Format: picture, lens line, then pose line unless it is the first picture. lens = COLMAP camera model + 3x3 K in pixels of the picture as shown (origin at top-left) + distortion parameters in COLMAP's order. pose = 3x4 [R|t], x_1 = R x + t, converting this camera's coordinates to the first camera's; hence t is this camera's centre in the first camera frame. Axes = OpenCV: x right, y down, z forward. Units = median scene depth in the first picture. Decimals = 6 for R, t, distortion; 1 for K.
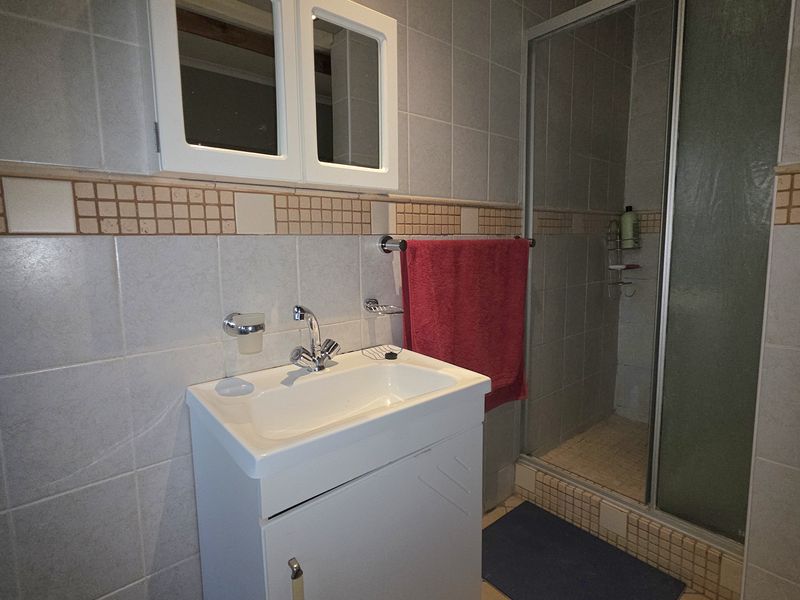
lens RADIAL K [[426.8, 0, 408.6], [0, 426.8, 296.2], [0, 0, 1]] dist [0.002086, -0.001662]
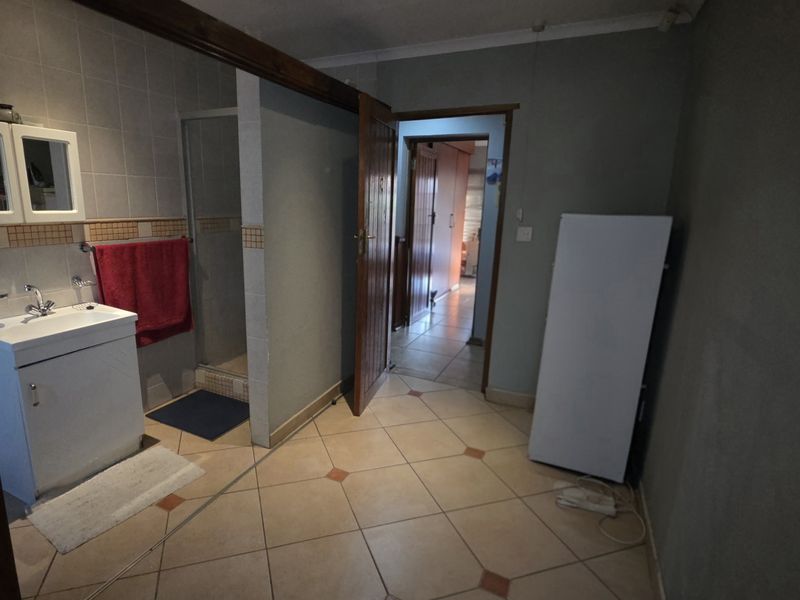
lens RADIAL K [[426.8, 0, 360.9], [0, 426.8, 303.1], [0, 0, 1]] dist [-0.000340, -0.002125]
pose [[0.924426, -0.051284, 0.377896, 0.360117], [0.010435, 0.993947, 0.109361, -0.076589], [-0.381218, -0.097152, 0.919366, -1.216242]]
